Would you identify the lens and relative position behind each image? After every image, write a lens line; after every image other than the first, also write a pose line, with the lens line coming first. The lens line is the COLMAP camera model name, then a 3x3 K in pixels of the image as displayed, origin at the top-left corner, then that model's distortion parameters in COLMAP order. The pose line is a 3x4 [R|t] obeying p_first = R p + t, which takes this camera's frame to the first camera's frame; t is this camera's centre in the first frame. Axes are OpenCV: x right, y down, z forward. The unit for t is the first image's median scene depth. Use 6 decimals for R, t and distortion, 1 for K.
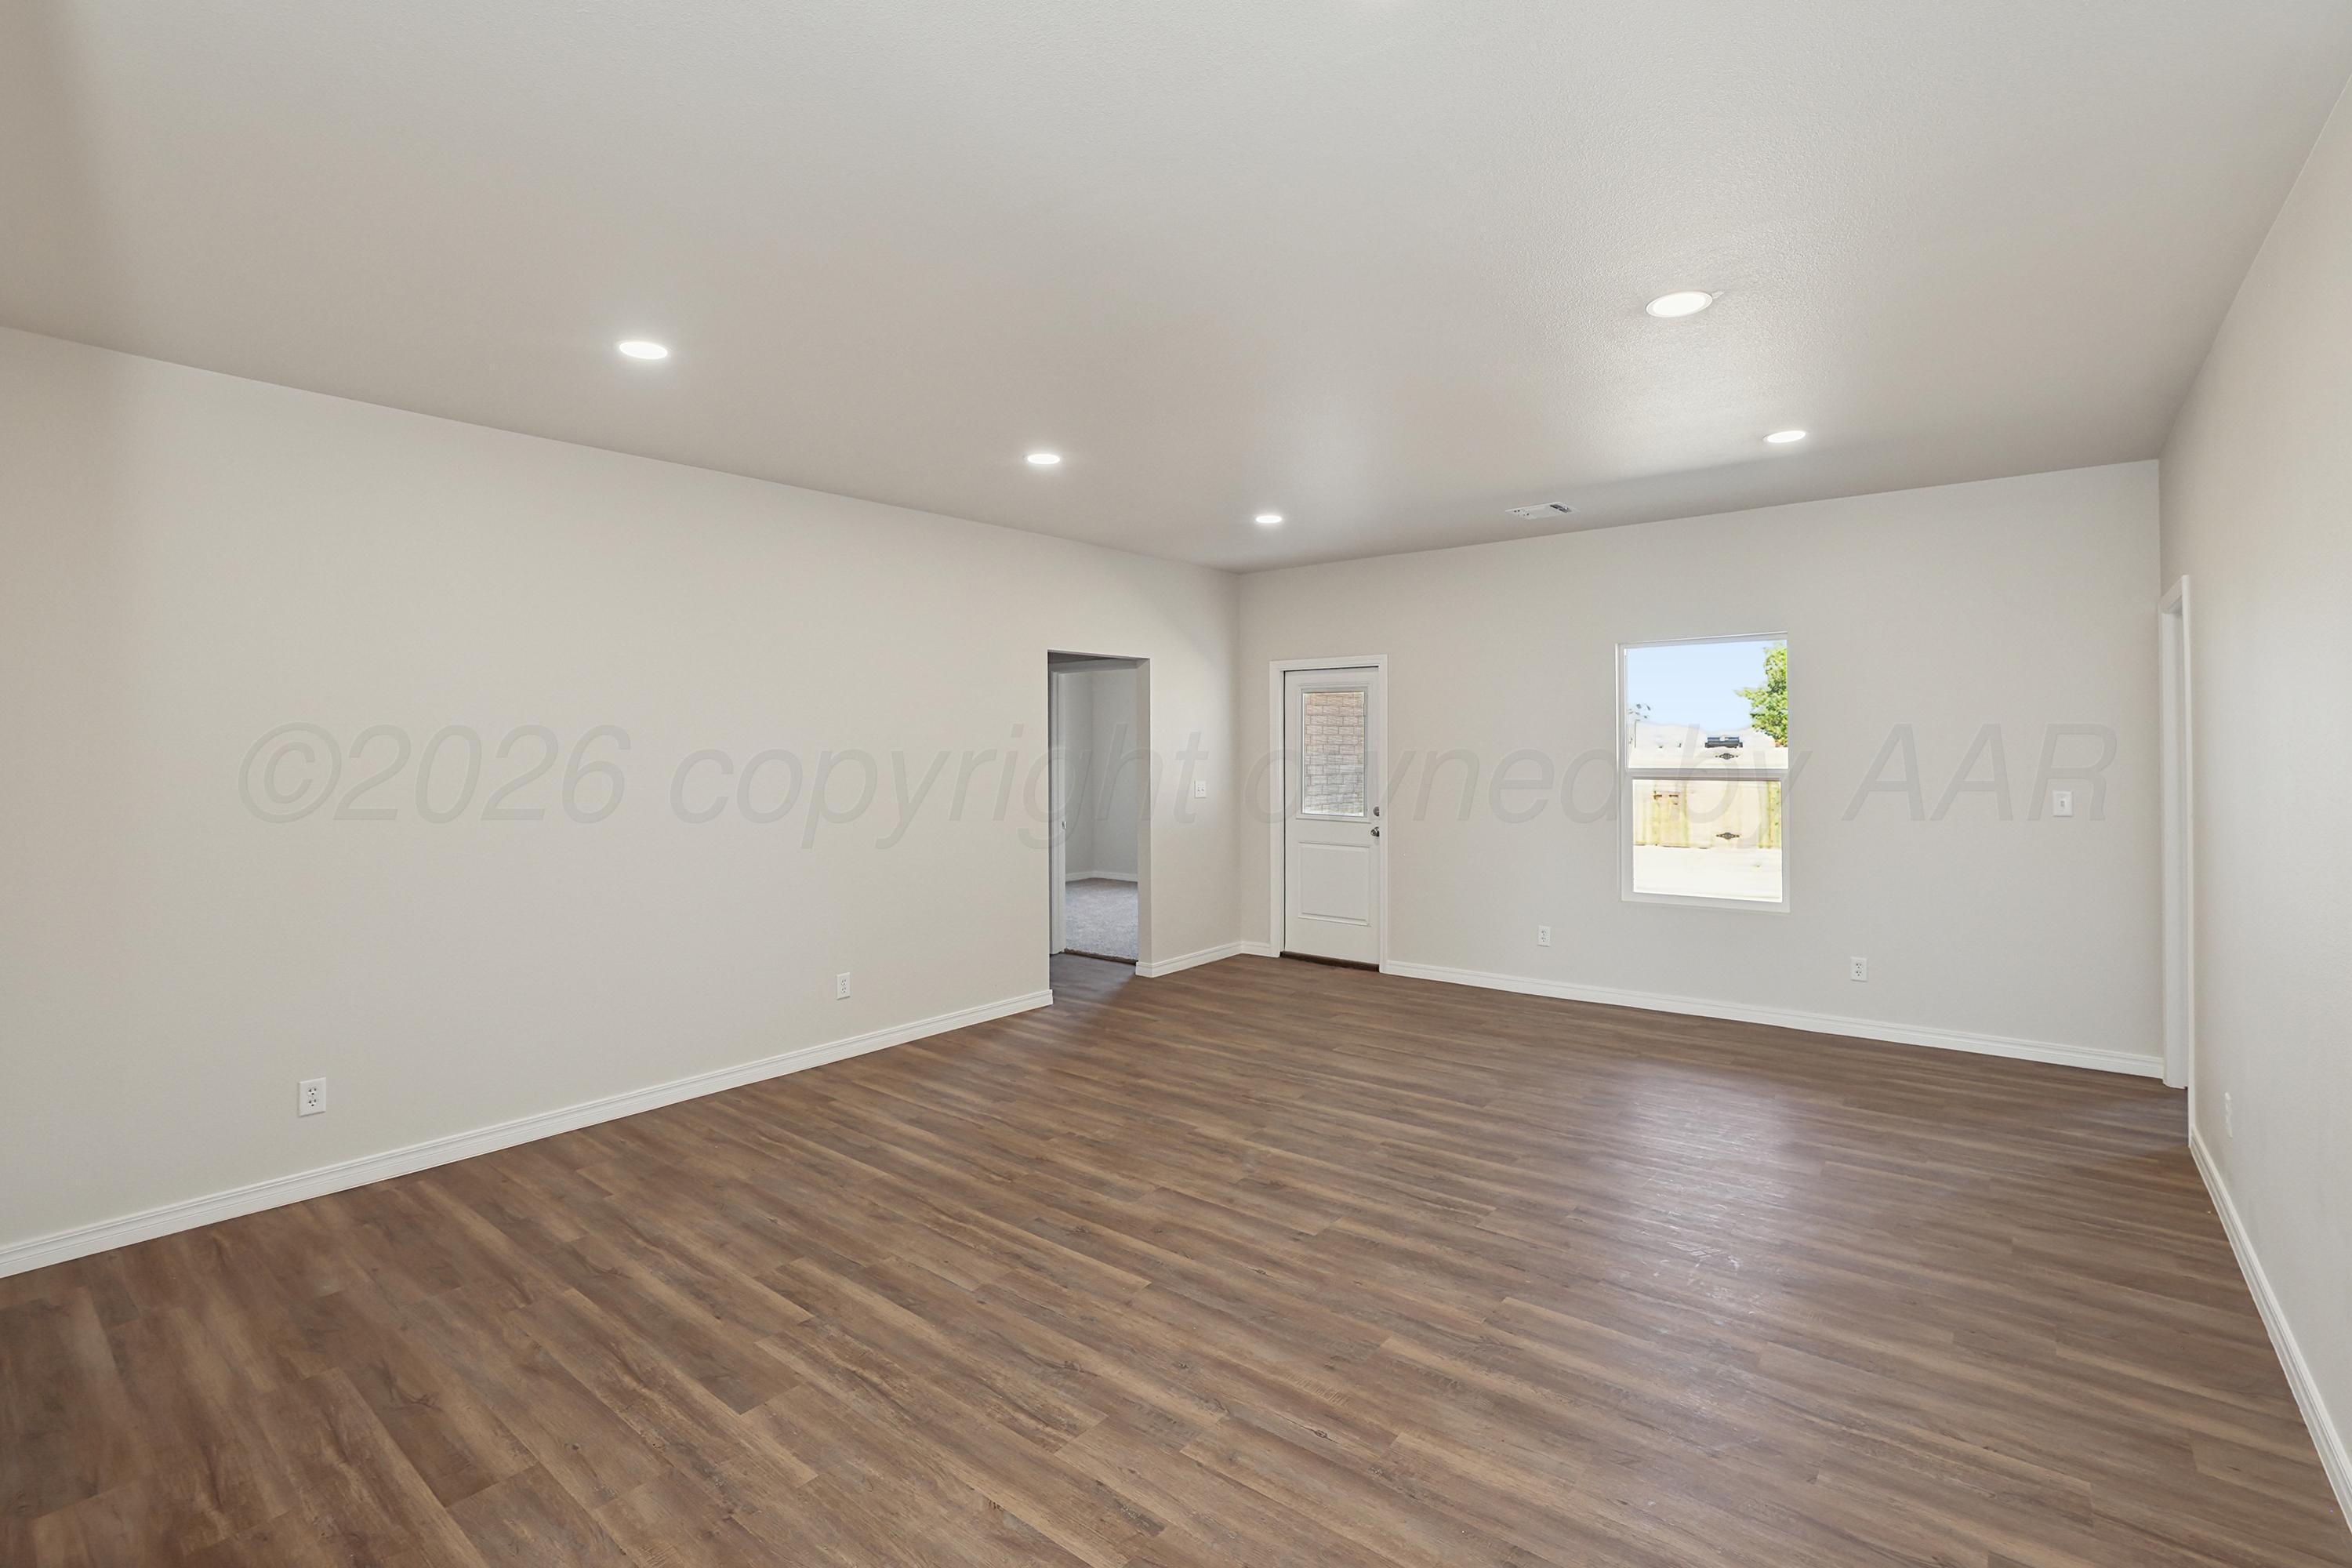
lens RADIAL K [[1056.2, 0, 1134.0], [0, 1056.2, 736.6], [0, 0, 1]] dist [-0.044003, 0.015488]
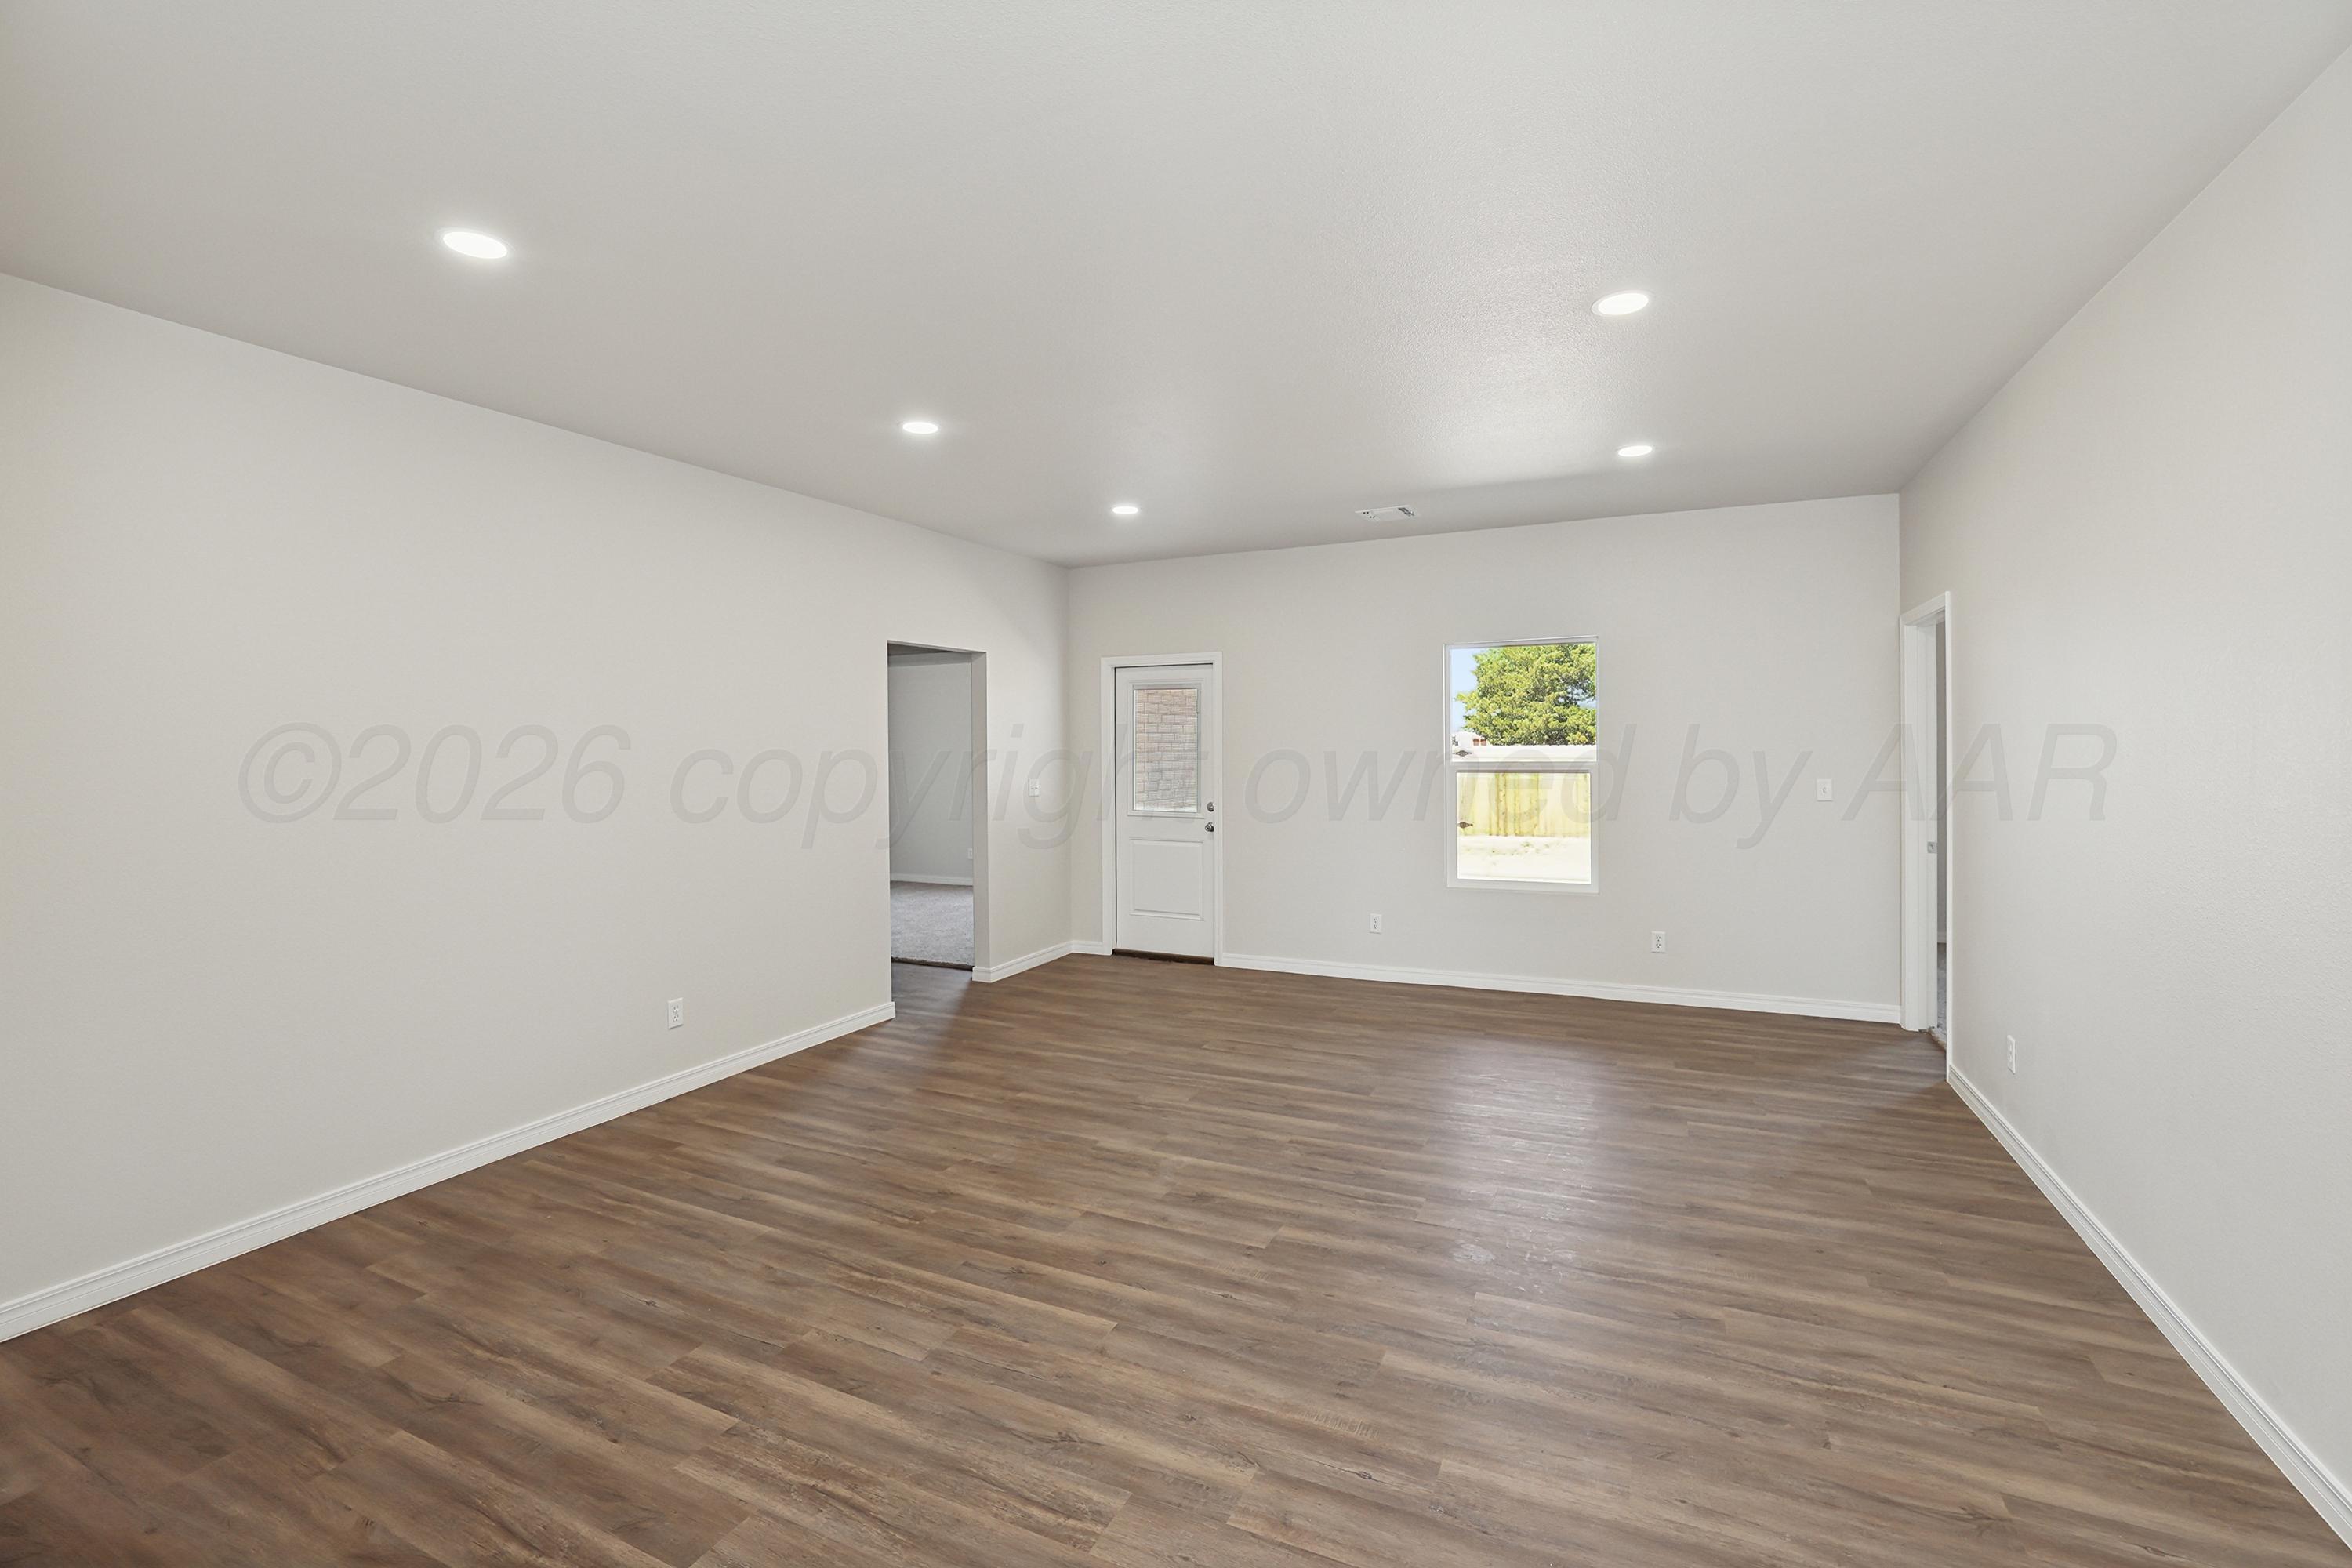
lens RADIAL K [[1027.2, 0, 1130.7], [0, 1027.2, 747.3], [0, 0, 1]] dist [-0.039892, 0.014538]
pose [[0.972498, -0.003521, 0.232884, -0.156973], [0.001389, 0.999956, 0.009318, 0.009149], [-0.232906, -0.008738, 0.972460, 0.121580]]
